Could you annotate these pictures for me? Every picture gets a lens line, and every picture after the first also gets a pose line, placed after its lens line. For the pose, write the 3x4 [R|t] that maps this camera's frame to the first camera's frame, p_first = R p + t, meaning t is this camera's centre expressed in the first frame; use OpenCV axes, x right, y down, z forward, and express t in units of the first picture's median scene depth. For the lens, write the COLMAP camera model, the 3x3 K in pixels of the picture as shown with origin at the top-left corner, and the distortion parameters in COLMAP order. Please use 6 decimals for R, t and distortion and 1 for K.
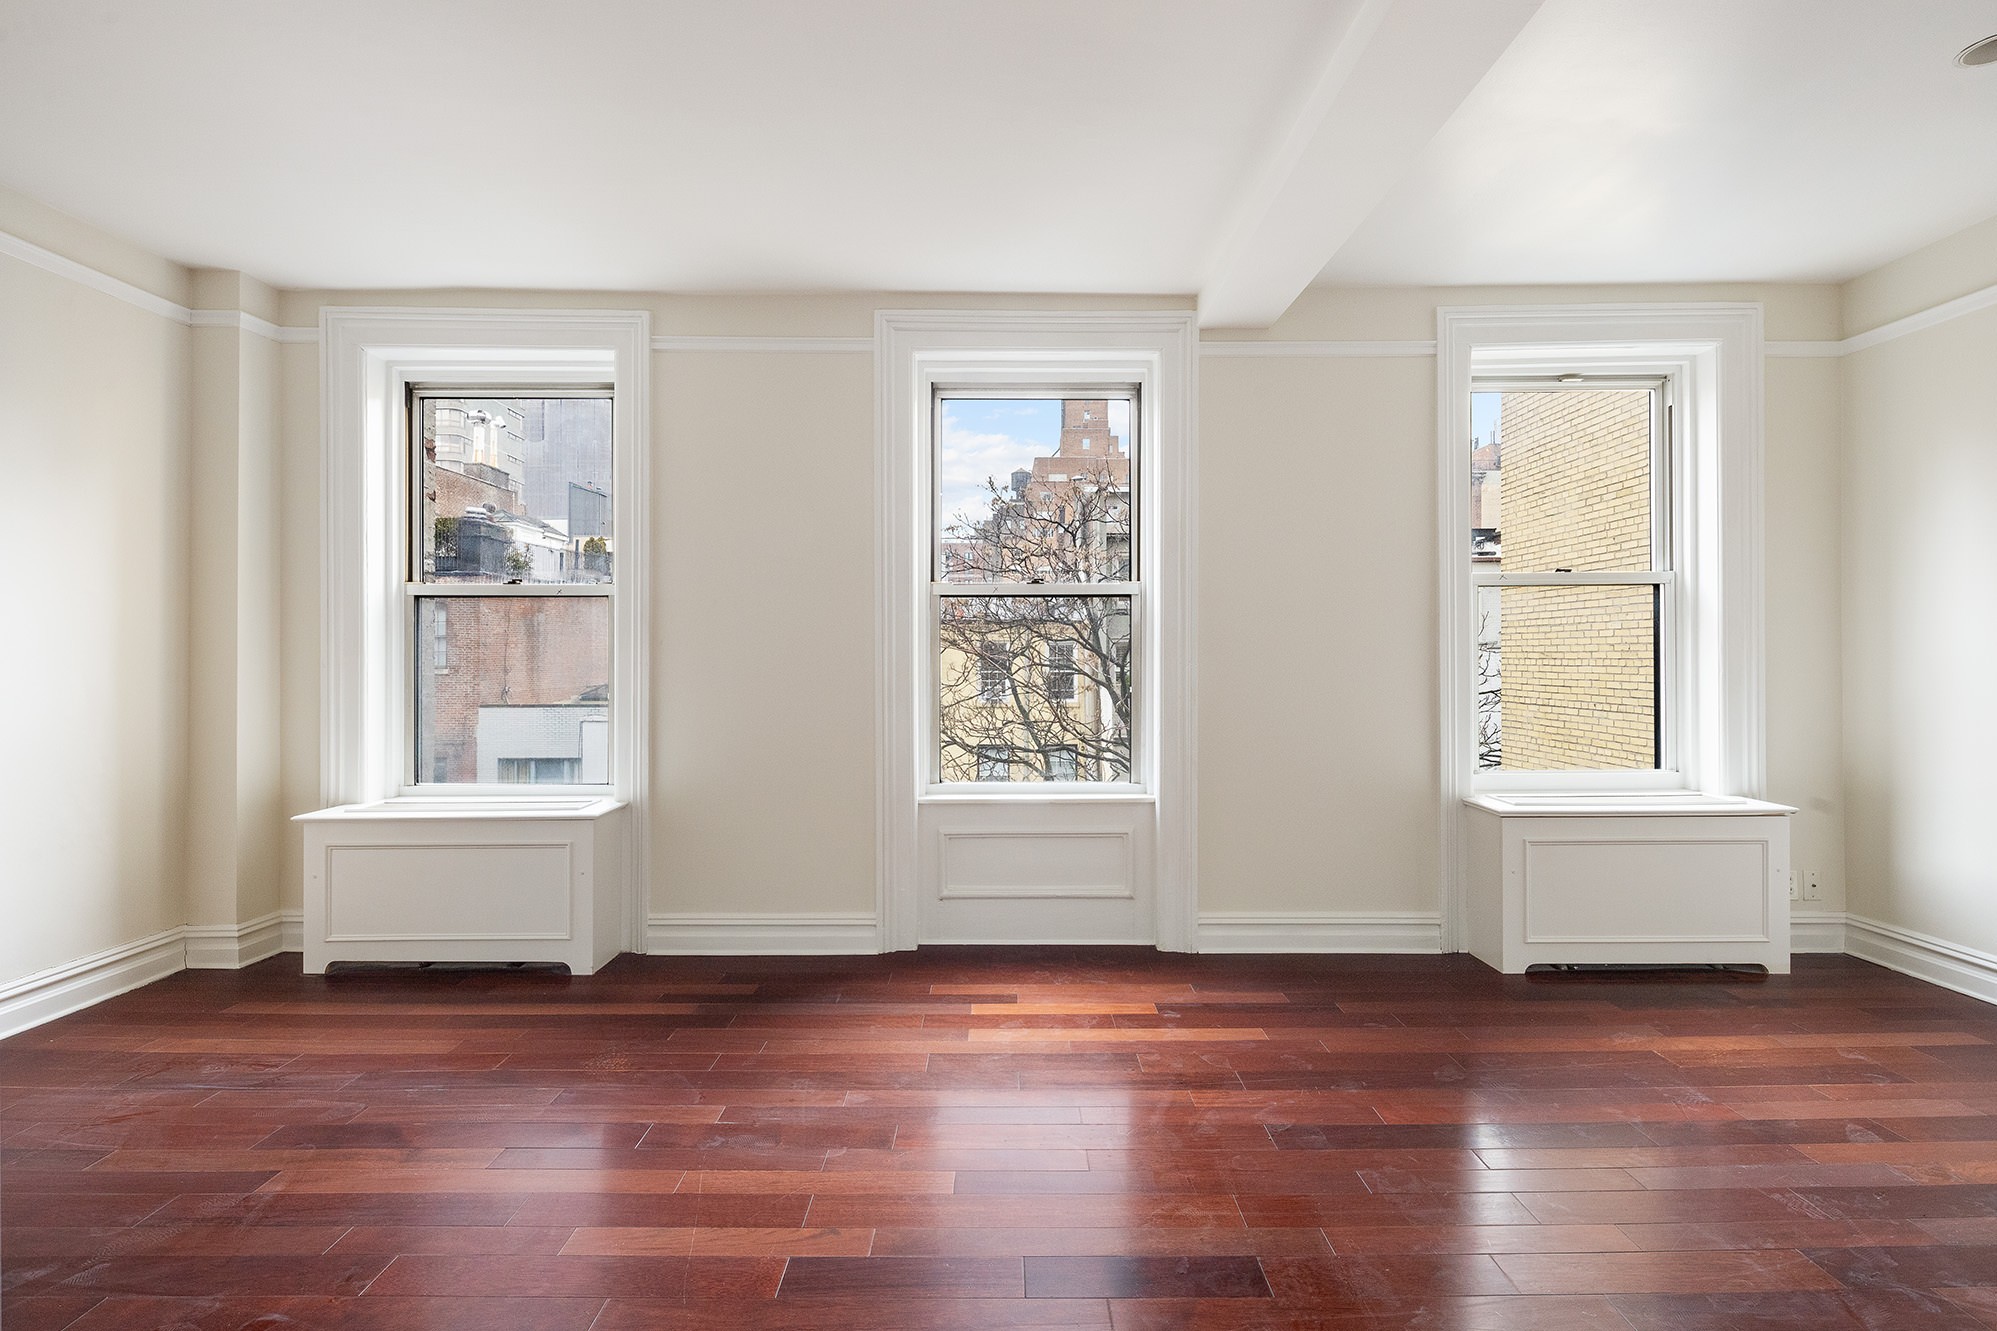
lens RADIAL K [[990.7, 0, 1005.1], [0, 990.7, 652.3], [0, 0, 1]] dist [0.006752, -0.000863]
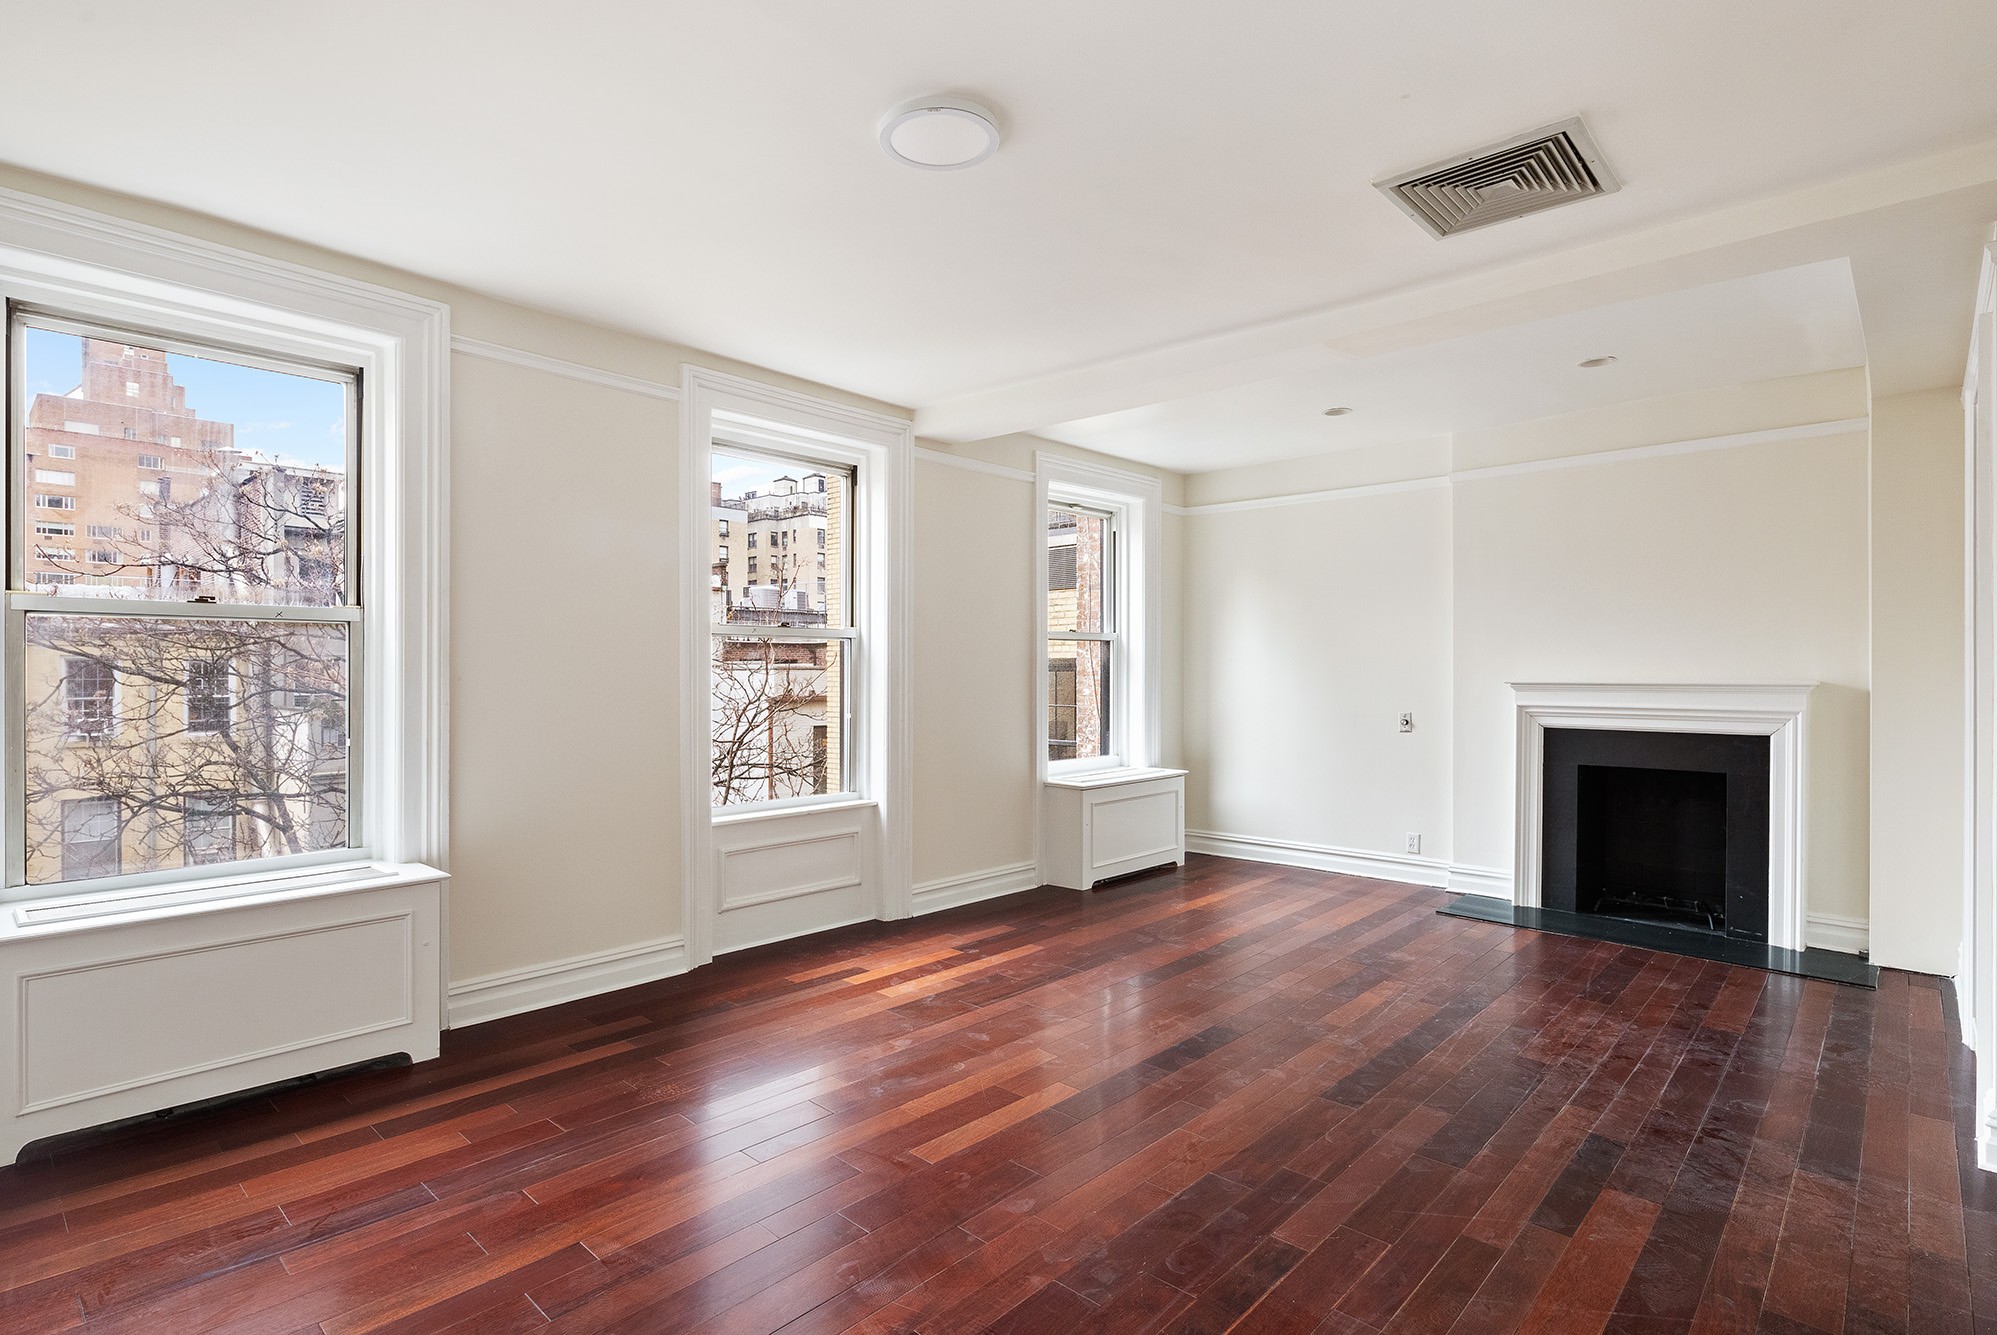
lens RADIAL K [[1013.7, 0, 991.1], [0, 1013.7, 674.3], [0, 0, 1]] dist [0.008186, -0.002162]
pose [[0.676076, 0.000271, 0.736832, -0.754596], [-0.004606, 0.999982, 0.003858, -0.021230], [-0.736818, -0.006002, 0.676065, 0.028681]]
